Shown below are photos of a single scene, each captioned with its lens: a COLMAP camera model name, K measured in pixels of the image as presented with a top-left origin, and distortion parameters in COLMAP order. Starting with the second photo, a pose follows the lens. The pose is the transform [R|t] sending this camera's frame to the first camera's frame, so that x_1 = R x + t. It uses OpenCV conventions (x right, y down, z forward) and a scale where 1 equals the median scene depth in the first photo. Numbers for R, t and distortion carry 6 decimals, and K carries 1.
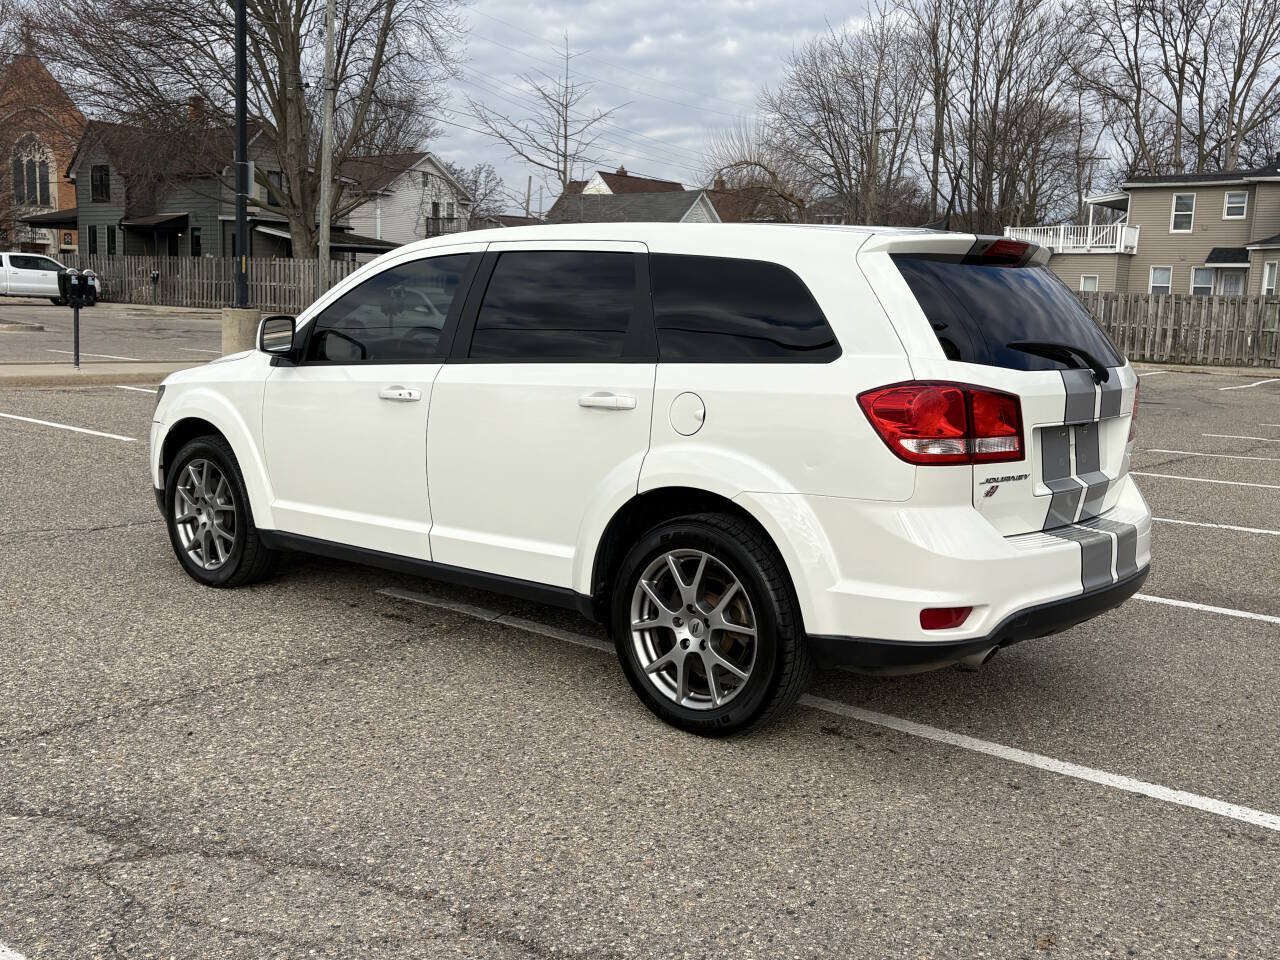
lens RADIAL K [[1445.1, 0, 495.1], [0, 1445.1, 480.1], [0, 0, 1]] dist [0.042893, -0.008841]
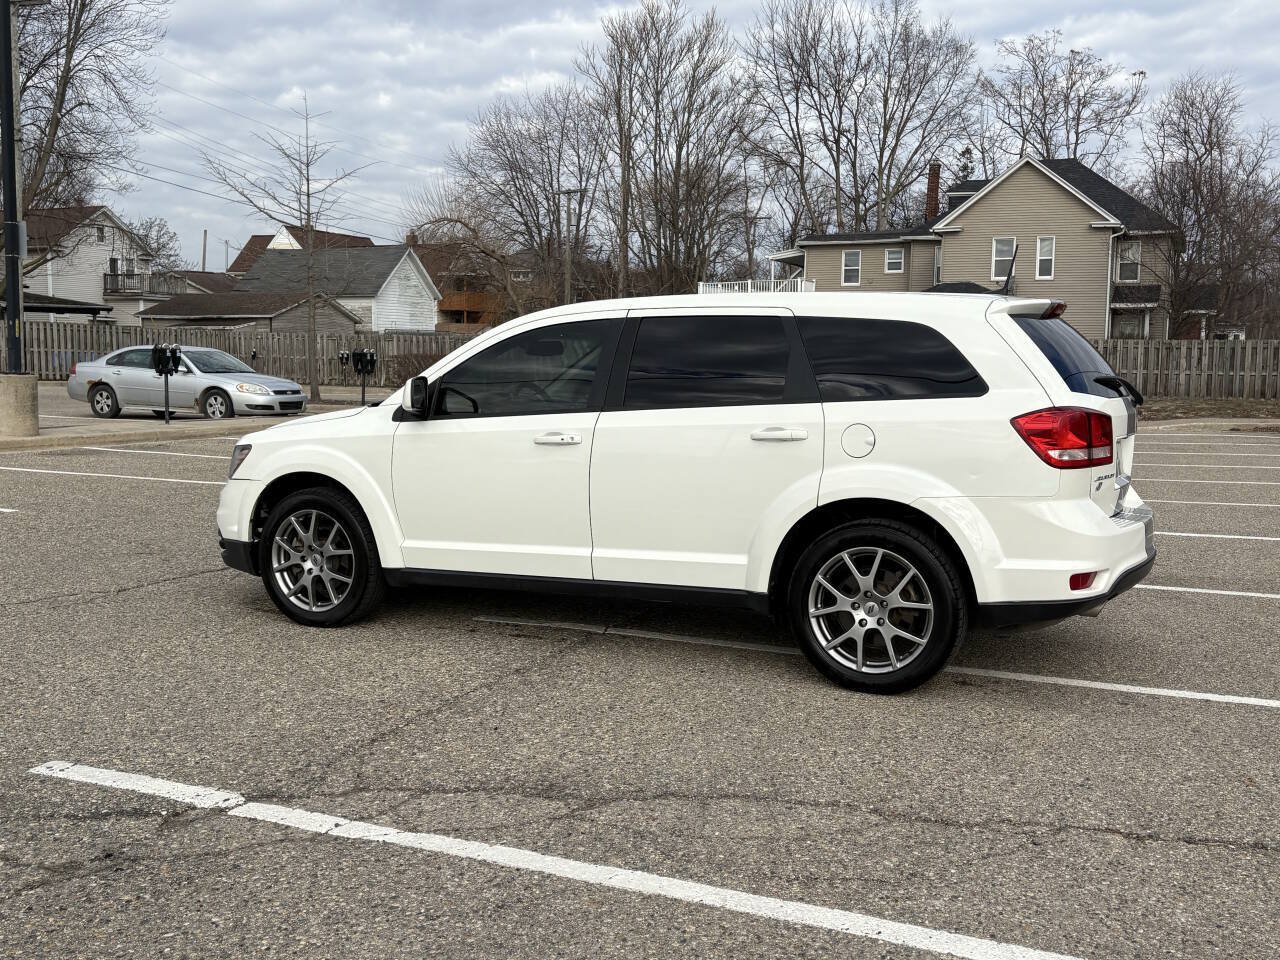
lens RADIAL K [[1497.1, 0, 563.7], [0, 1497.1, 479.8], [0, 0, 1]] dist [0.193808, -0.725880]
pose [[0.955949, -0.047536, 0.289659, -0.124136], [0.059435, 0.997706, -0.032417, 0.003950], [-0.287453, 0.048205, 0.956581, -0.048650]]
